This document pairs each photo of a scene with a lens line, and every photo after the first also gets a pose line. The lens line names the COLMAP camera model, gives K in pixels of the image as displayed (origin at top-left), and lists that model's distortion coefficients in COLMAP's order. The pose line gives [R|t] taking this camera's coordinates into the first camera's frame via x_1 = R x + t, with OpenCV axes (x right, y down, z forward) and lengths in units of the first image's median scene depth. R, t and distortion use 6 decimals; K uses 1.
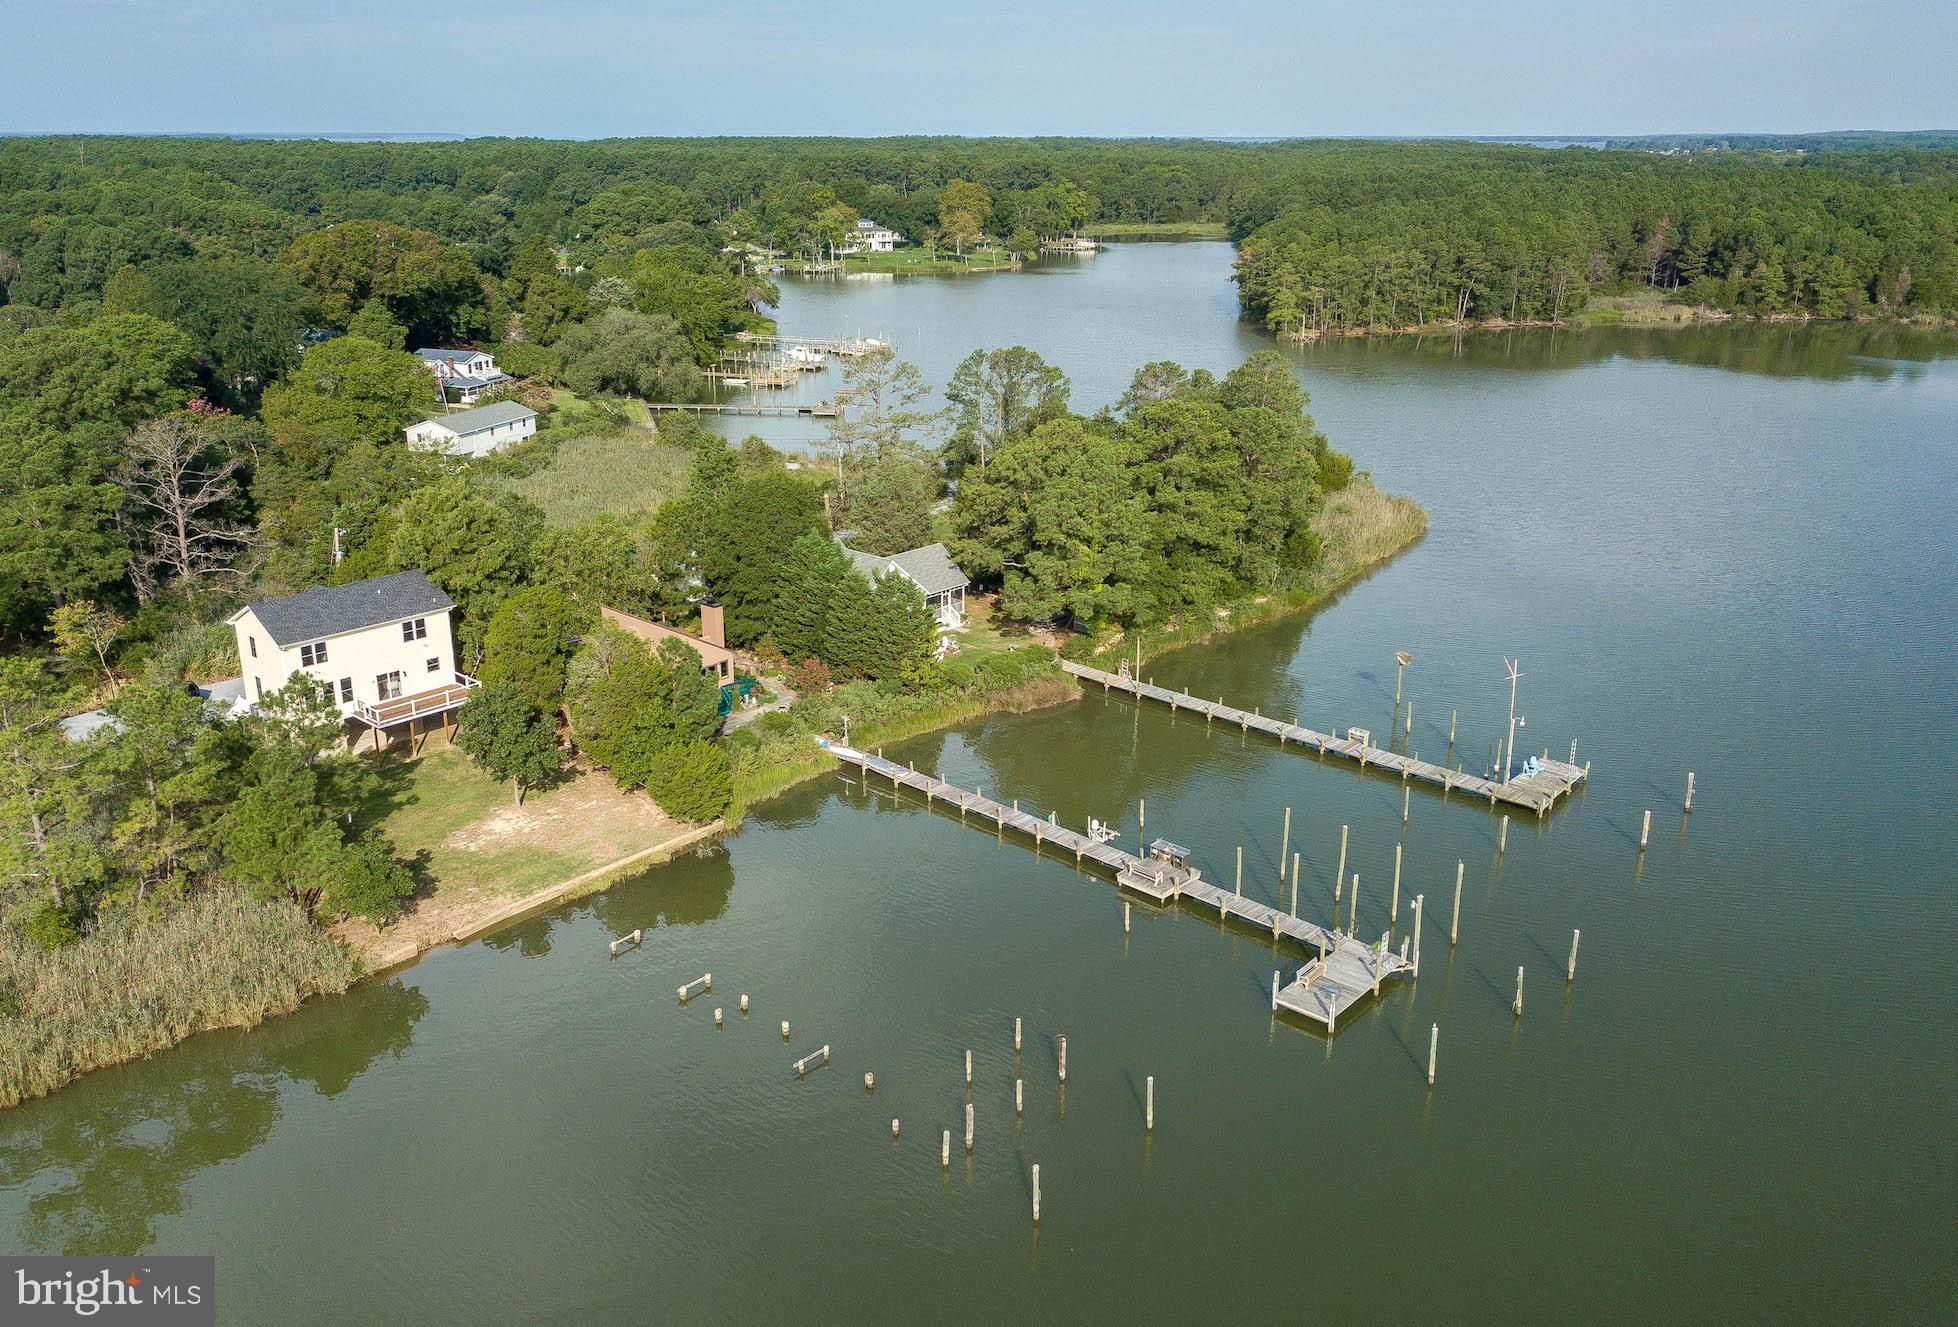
lens RADIAL K [[1504.9, 0, 993.0], [0, 1504.9, 686.1], [0, 0, 1]] dist [0.018603, -0.034366]
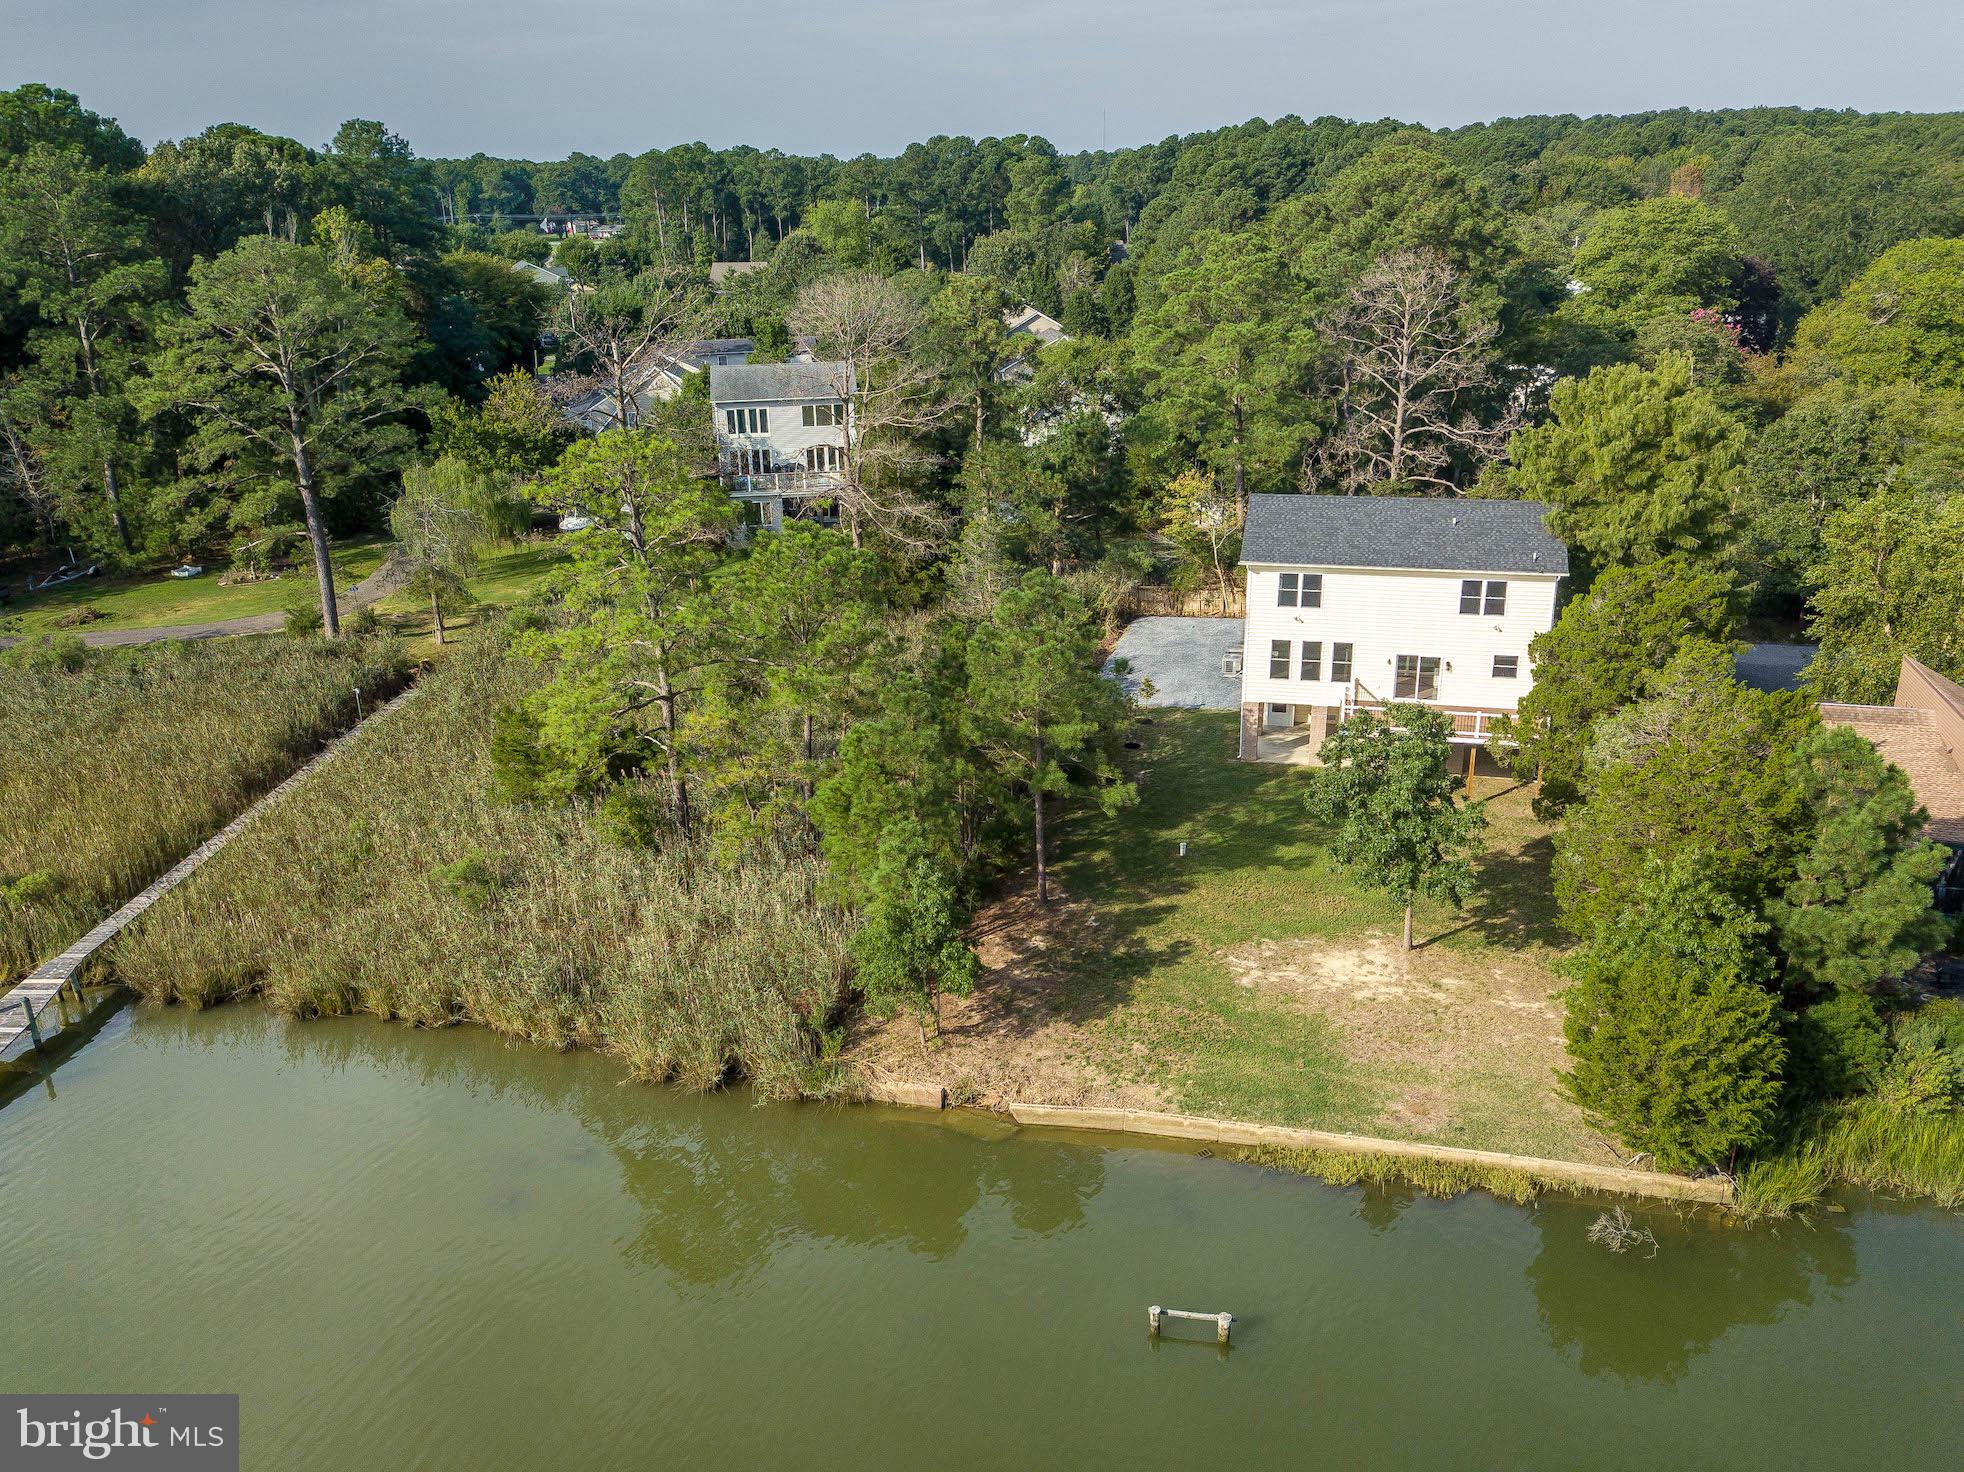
lens RADIAL K [[1561.8, 0, 917.7], [0, 1561.8, 734.6], [0, 0, 1]] dist [0.002184, -0.001083]
pose [[0.449903, 0.296726, -0.842342, 0.029741], [-0.279735, 0.942550, 0.182616, -0.029729], [0.848136, 0.153473, 0.507061, 0.426310]]
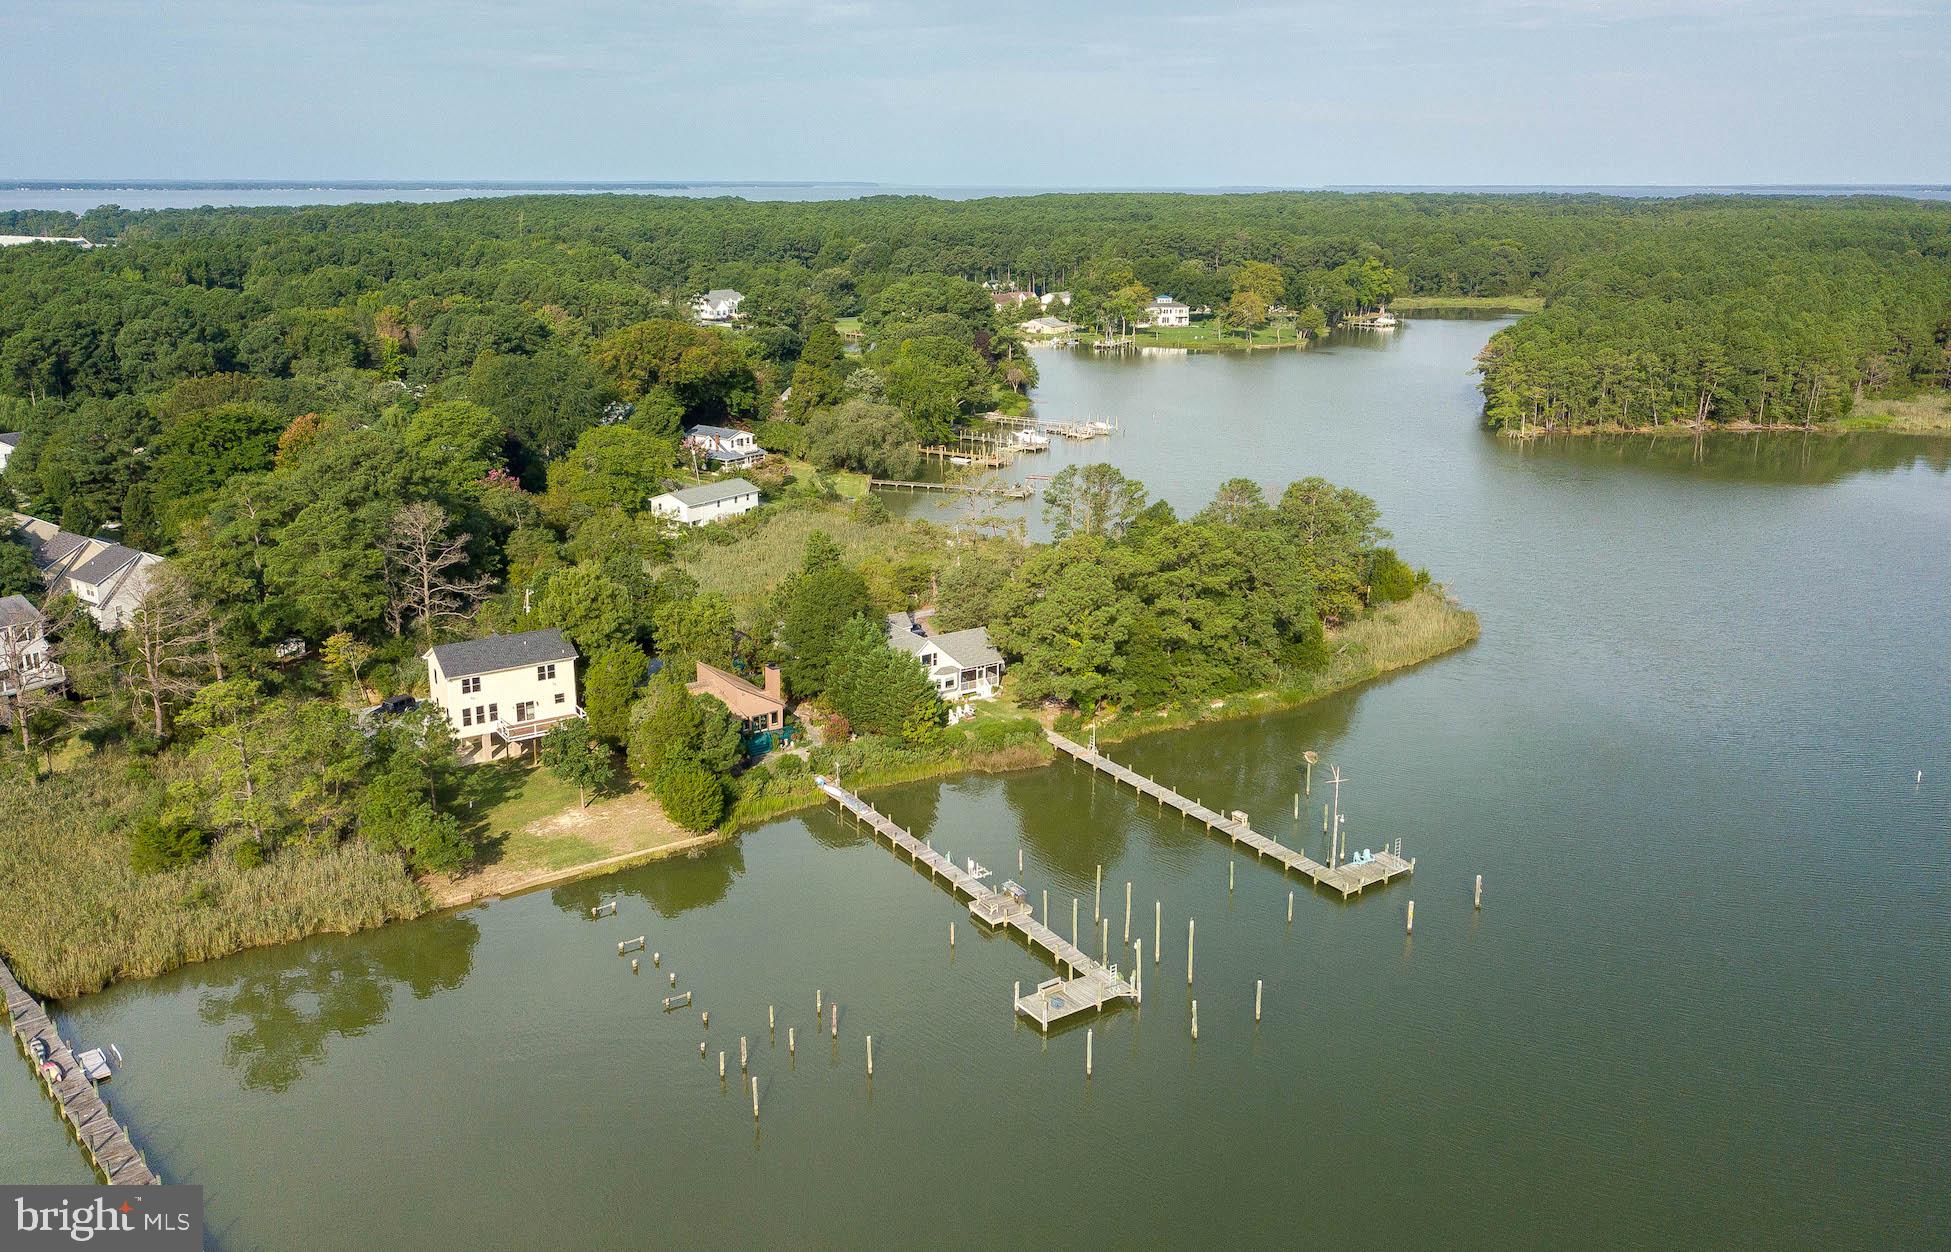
lens RADIAL K [[1504.1, 0, 975.5], [0, 1504.1, 626.0], [0, 0, 1]] dist [0.045683, -0.125445]
pose [[0.968682, 0.068749, -0.238597, 0.259818], [-0.084899, 0.994696, -0.058069, -0.026612], [0.233339, 0.076507, 0.969381, -0.197589]]
